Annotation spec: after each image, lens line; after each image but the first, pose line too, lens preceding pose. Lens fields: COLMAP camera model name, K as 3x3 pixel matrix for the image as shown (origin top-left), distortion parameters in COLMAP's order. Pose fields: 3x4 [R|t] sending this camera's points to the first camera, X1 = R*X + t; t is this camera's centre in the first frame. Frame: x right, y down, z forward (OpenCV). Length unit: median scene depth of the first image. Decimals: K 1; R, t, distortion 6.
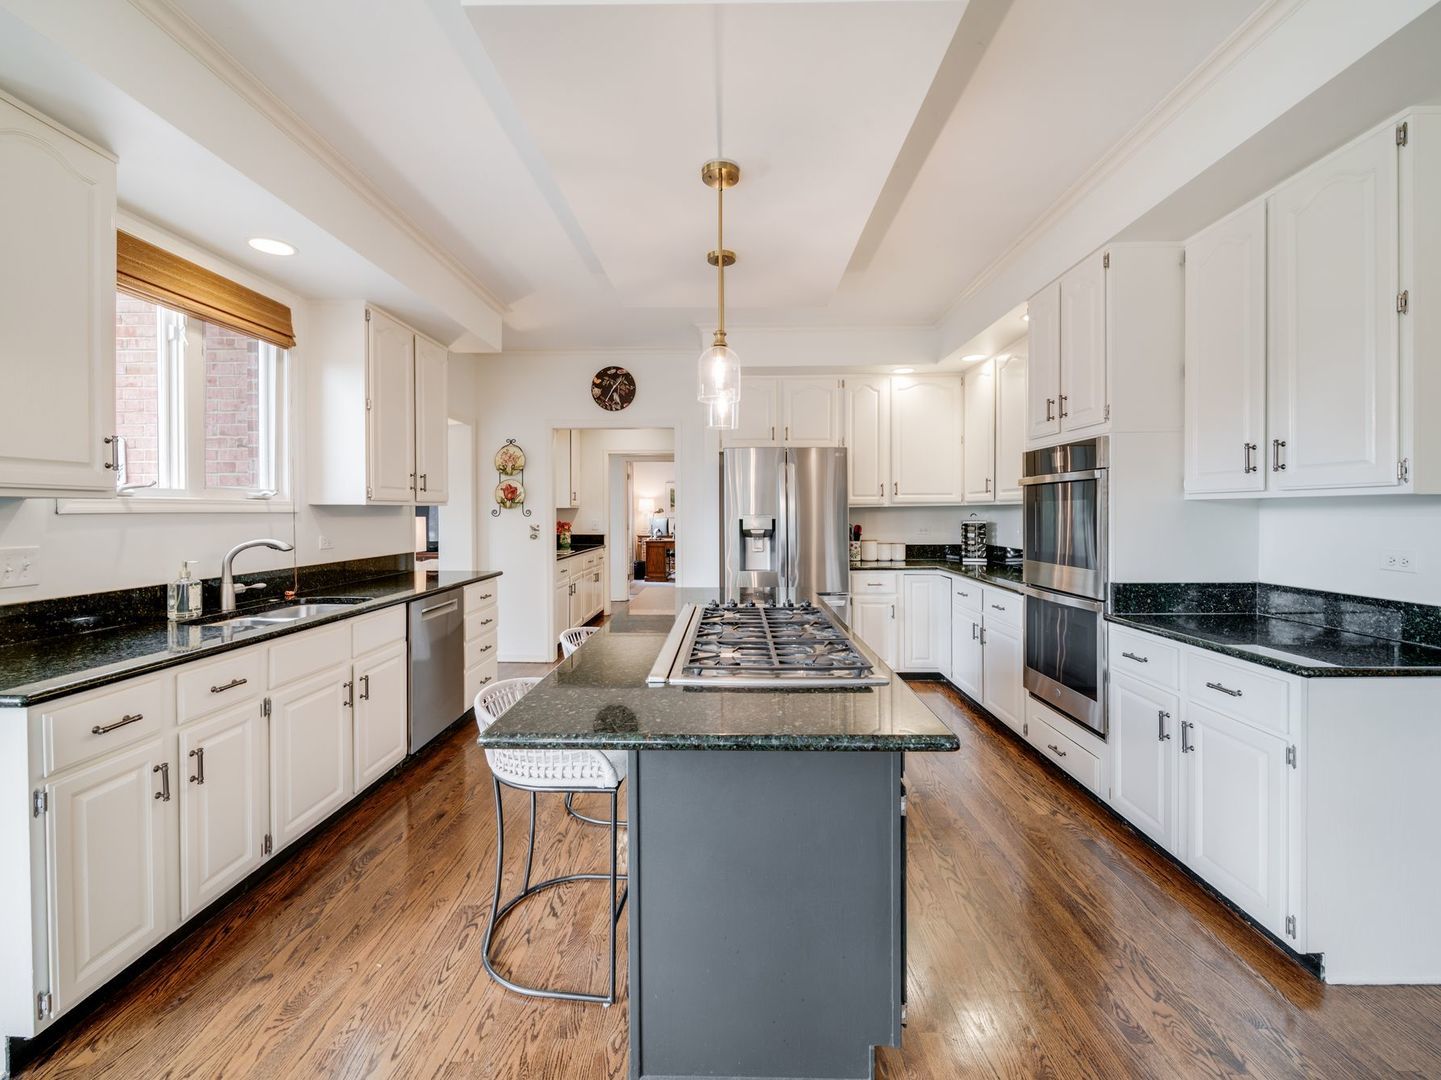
lens RADIAL K [[601.0, 0, 725.9], [0, 601.0, 516.9], [0, 0, 1]] dist [-0.001906, -0.000056]
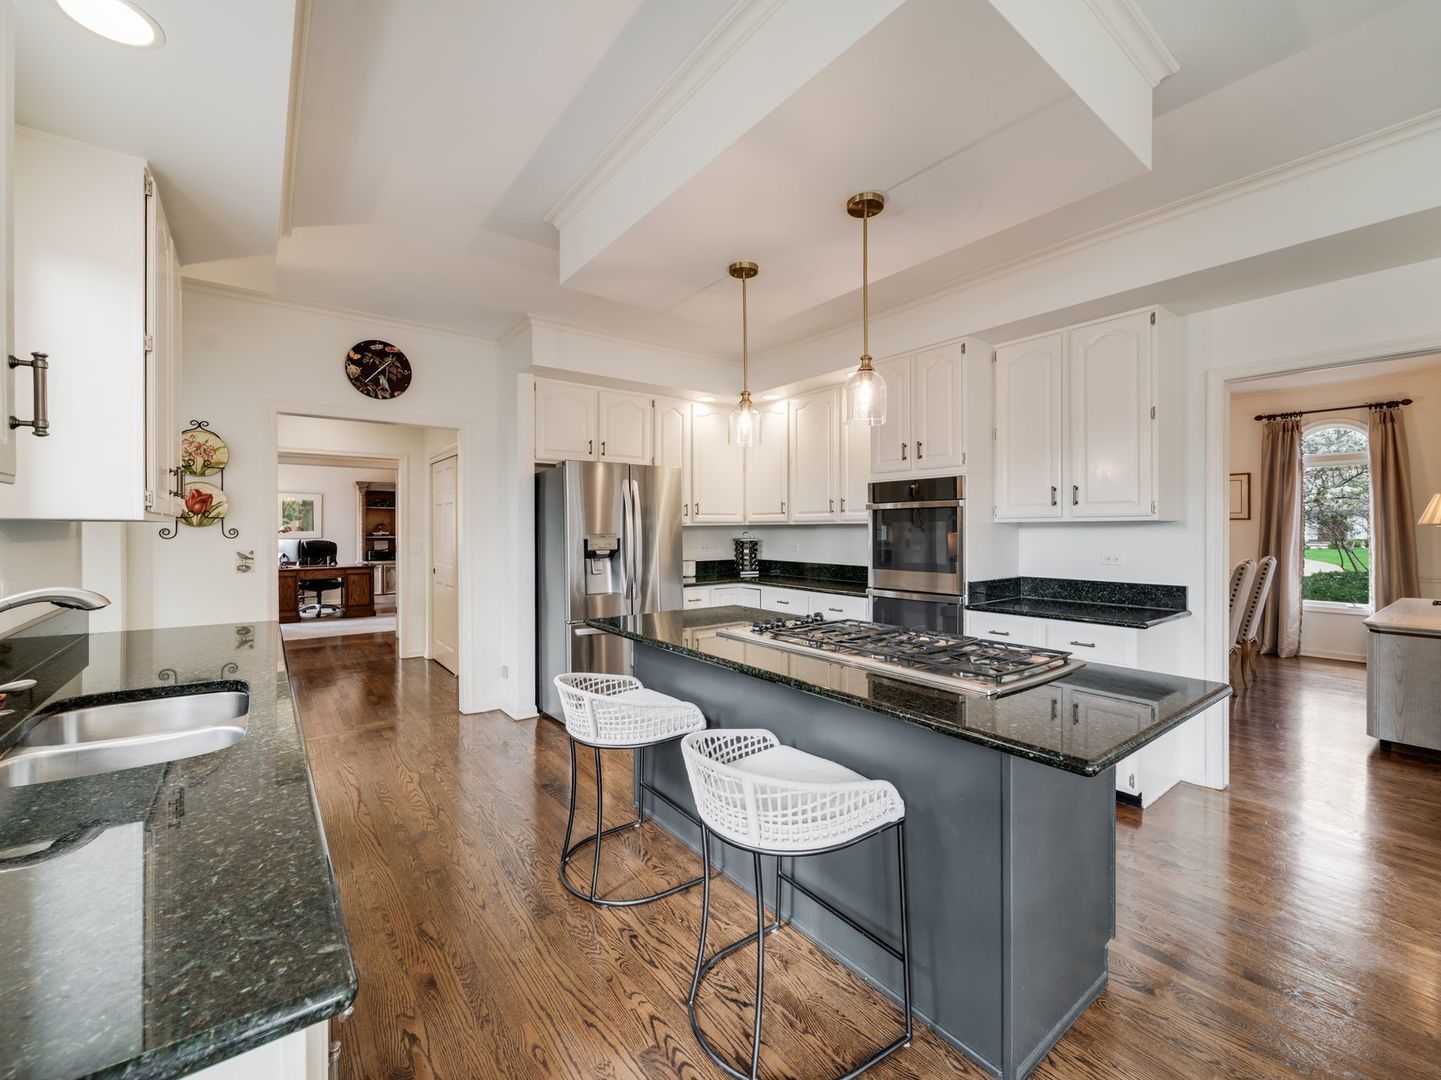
lens RADIAL K [[601.0, 0, 723.3], [0, 601.0, 531.8], [0, 0, 1]] dist [-0.001906, -0.000056]
pose [[0.781726, -0.002934, 0.623615, -0.341177], [0.006549, 0.999972, -0.003505, -0.002447], [-0.623588, 0.006824, 0.781724, 0.141647]]
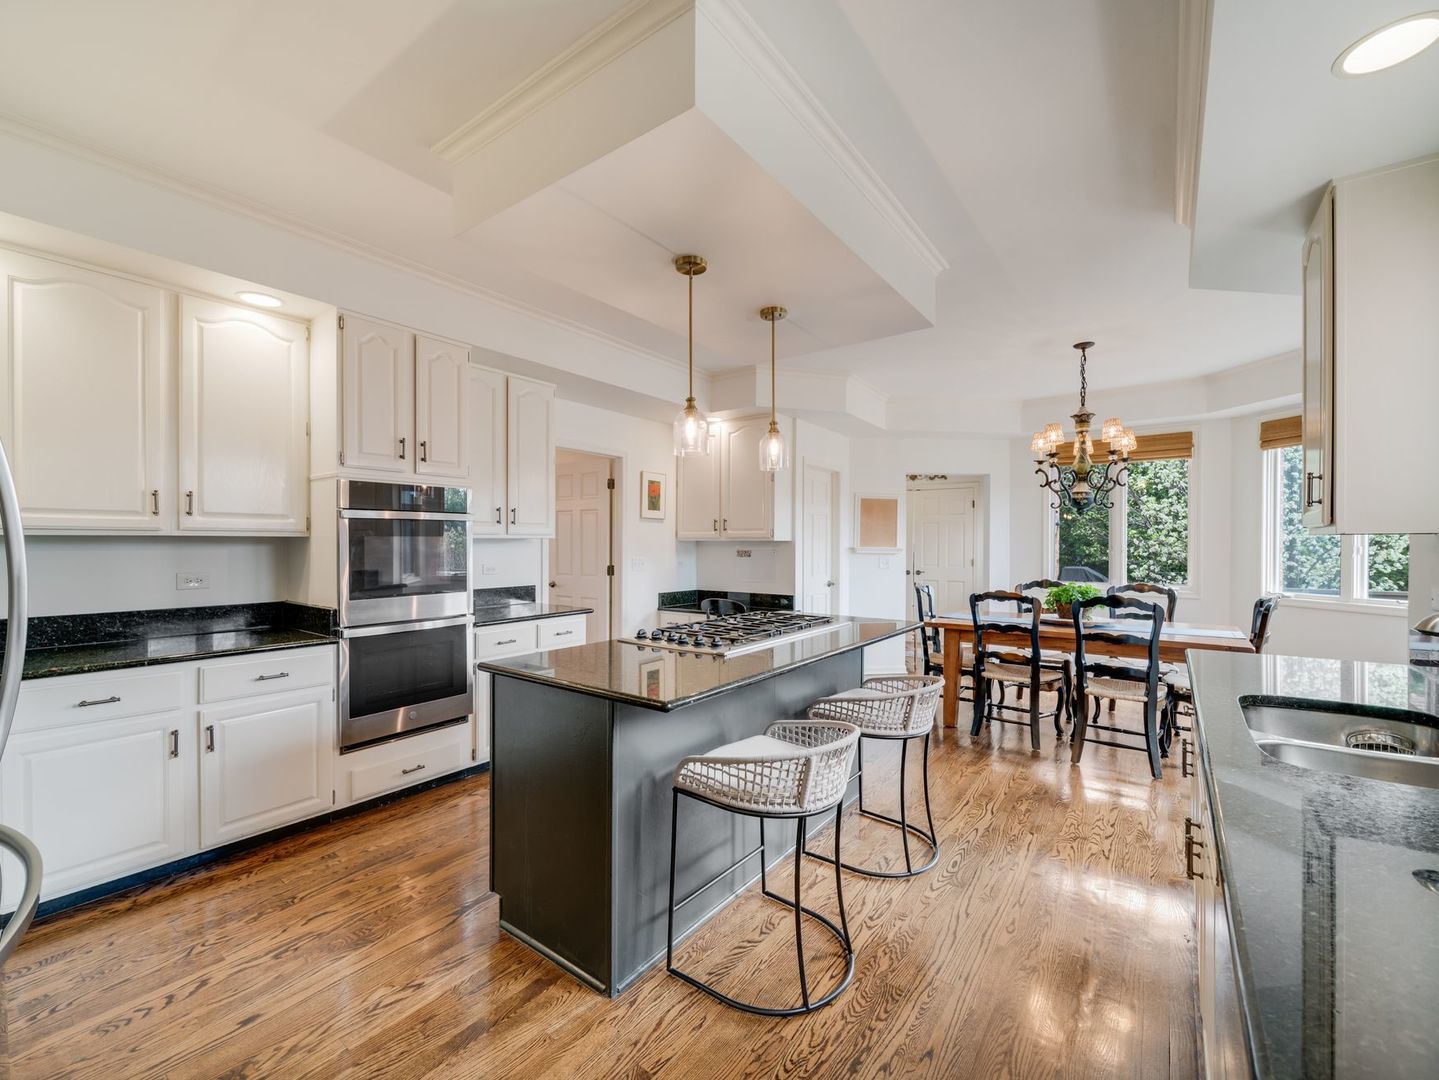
lens RADIAL K [[600.2, 0, 714.6], [0, 600.2, 543.4], [0, 0, 1]] dist [-0.001906, -0.000056]
pose [[-0.807722, 0.005543, 0.589538, -0.303931], [0.009213, 0.999952, 0.003221, -0.008340], [-0.589492, 0.008033, -0.807734, 0.924265]]
